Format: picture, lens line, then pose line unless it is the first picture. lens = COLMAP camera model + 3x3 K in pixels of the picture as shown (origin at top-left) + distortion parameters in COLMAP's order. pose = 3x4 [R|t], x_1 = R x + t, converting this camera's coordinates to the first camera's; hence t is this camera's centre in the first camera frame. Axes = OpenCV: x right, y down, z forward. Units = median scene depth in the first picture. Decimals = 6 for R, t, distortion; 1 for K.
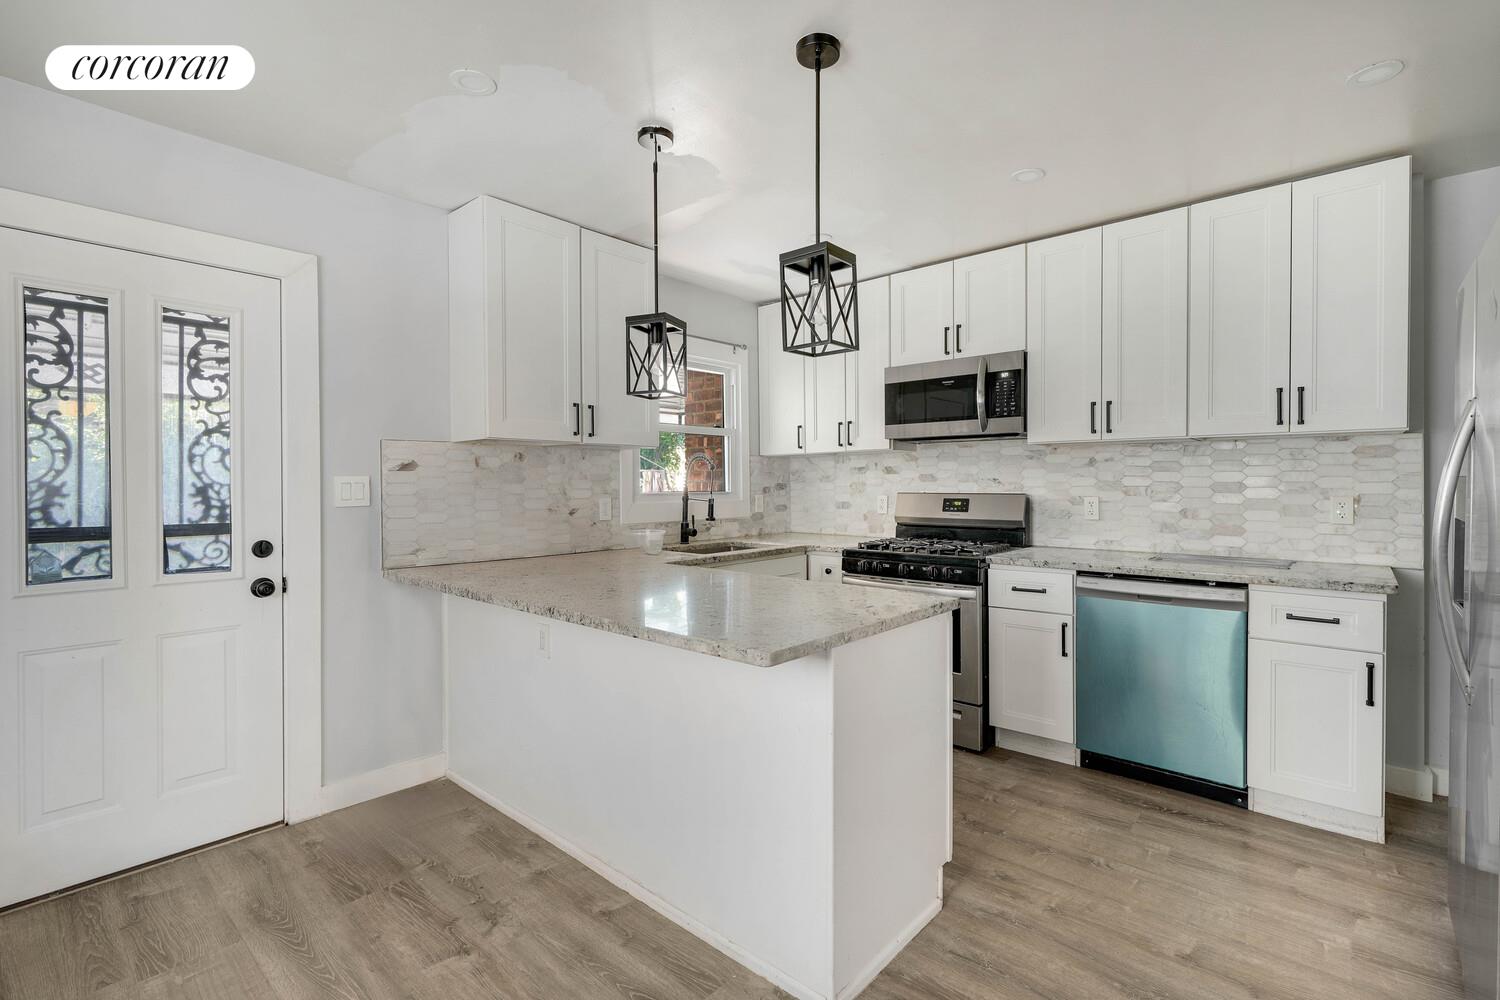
lens RADIAL K [[673.1, 0, 751.5], [0, 673.1, 493.2], [0, 0, 1]] dist [0.000582, -0.000407]
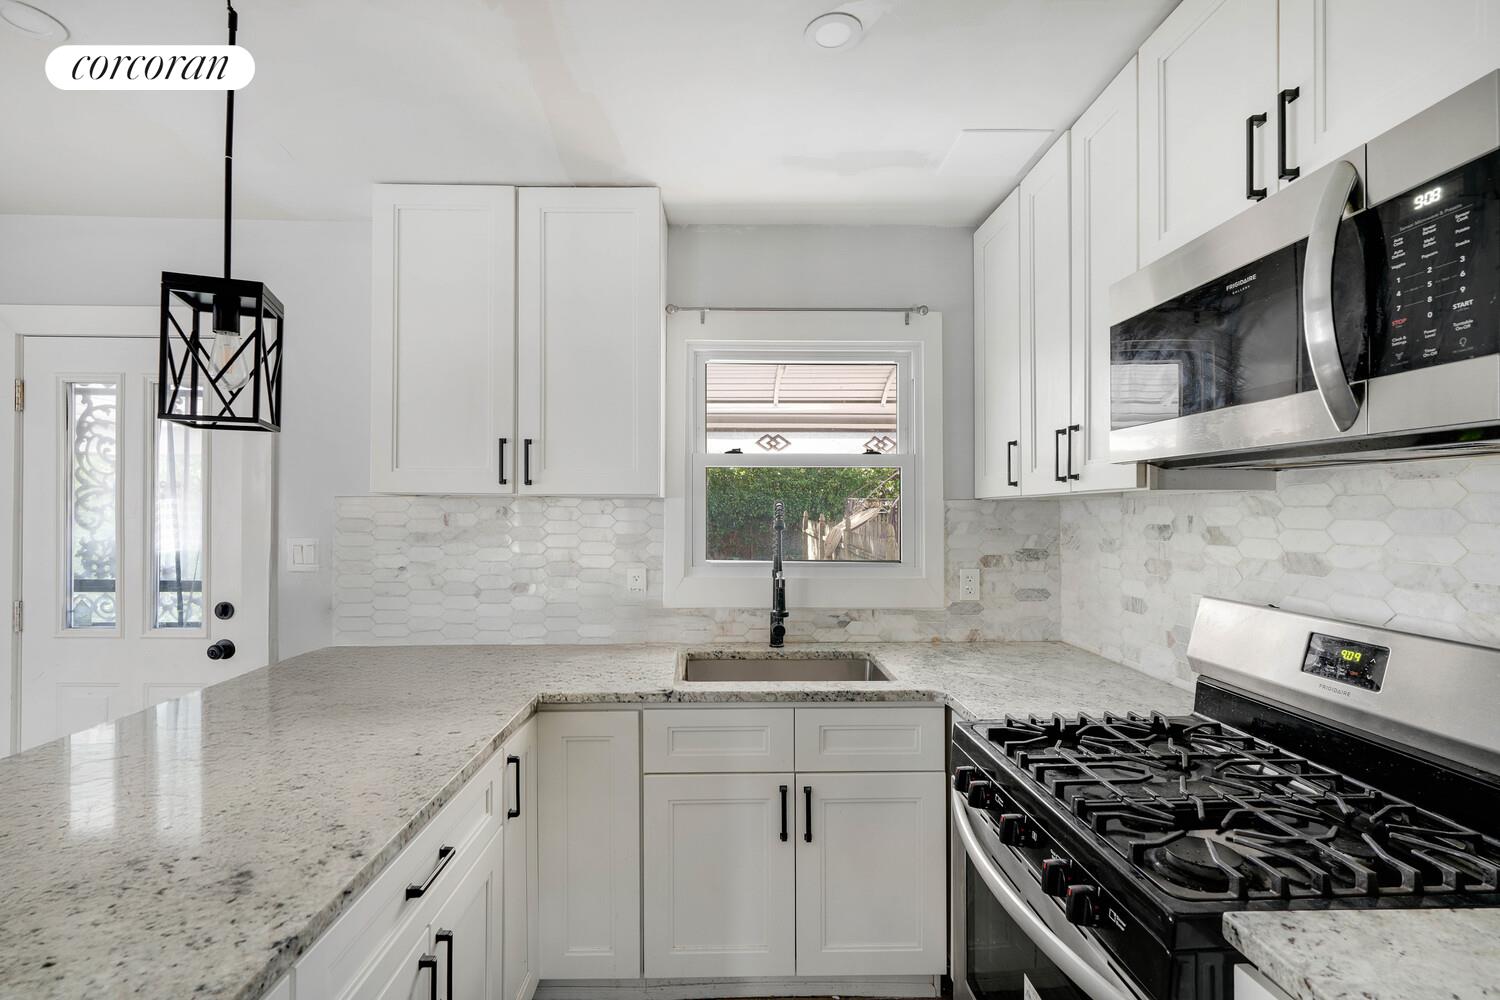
lens RADIAL K [[673.1, 0, 729.1], [0, 673.1, 509.7], [0, 0, 1]] dist [0.000582, -0.000407]
pose [[0.685847, 0.005491, -0.727725, 0.367720], [-0.016734, 0.999826, -0.008227, -0.050935], [0.727553, 0.017820, 0.685820, 0.617176]]
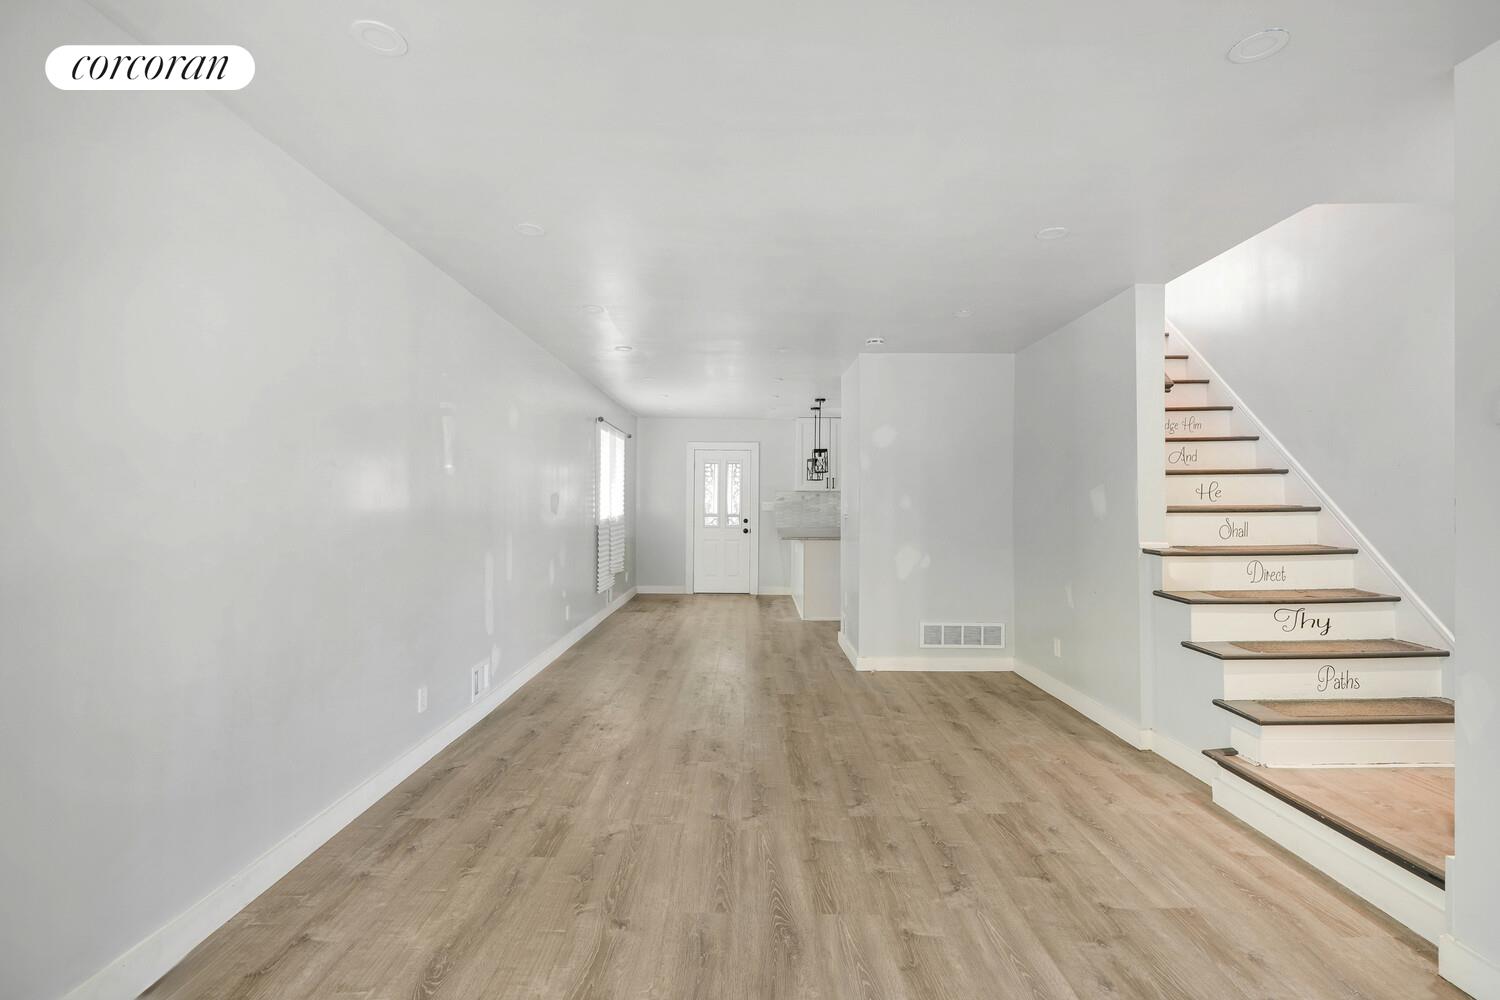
lens RADIAL K [[673.1, 0, 748.8], [0, 673.1, 503.5], [0, 0, 1]] dist [0.000582, -0.000407]
pose [[0.658864, 0.006479, -0.752235, 1.569770], [-0.019709, 0.999768, -0.008652, 0.011803], [0.752004, 0.020526, 0.658839, -1.097844]]
